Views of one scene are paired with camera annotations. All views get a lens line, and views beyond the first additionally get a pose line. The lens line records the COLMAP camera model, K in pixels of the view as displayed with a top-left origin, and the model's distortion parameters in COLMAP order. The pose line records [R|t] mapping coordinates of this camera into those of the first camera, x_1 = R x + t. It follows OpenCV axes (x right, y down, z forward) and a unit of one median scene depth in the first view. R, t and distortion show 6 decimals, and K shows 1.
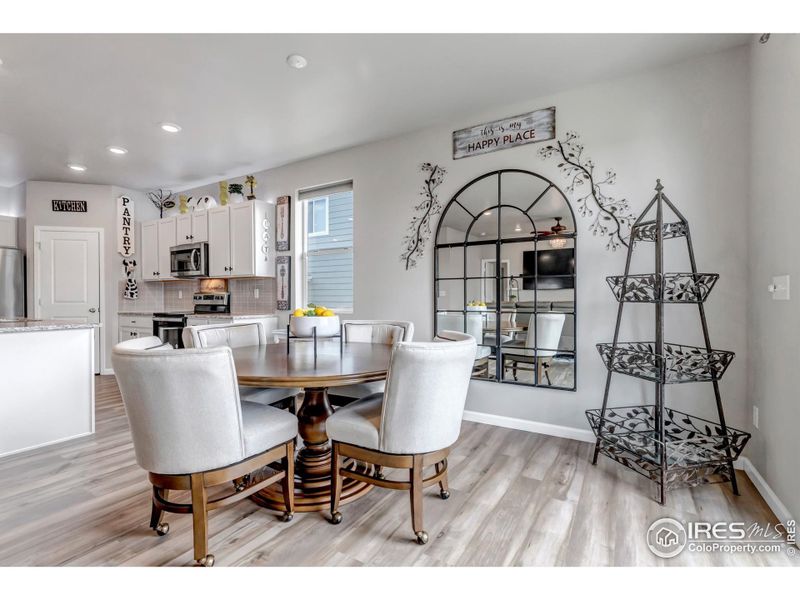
lens RADIAL K [[384.8, 0, 389.5], [0, 384.8, 302.1], [0, 0, 1]] dist [0.000956, -0.000103]
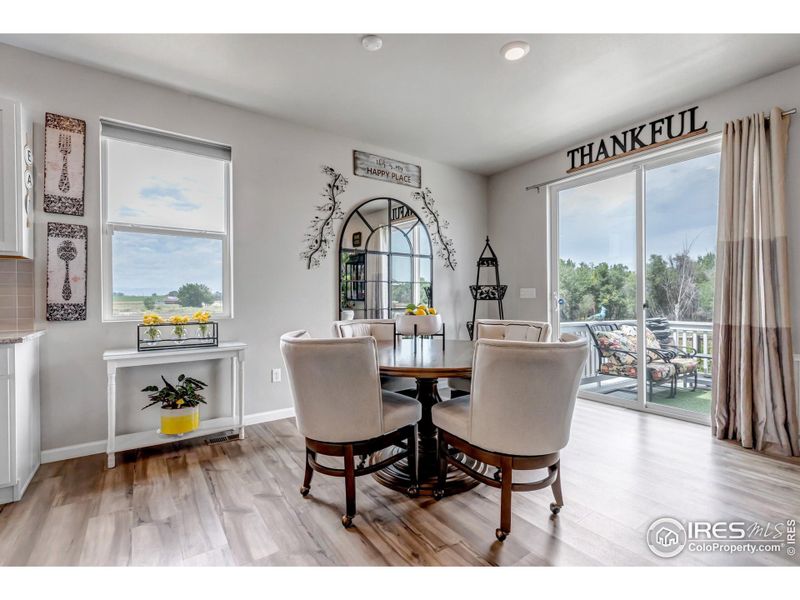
lens RADIAL K [[369.3, 0, 400.0], [0, 369.3, 298.7], [0, 0, 1]] dist [0.003714, 0.000414]
pose [[0.387635, -0.008231, 0.921776, -0.754878], [0.008211, 0.999951, 0.005476, -0.012860], [-0.921776, 0.005446, 0.387684, 0.446048]]
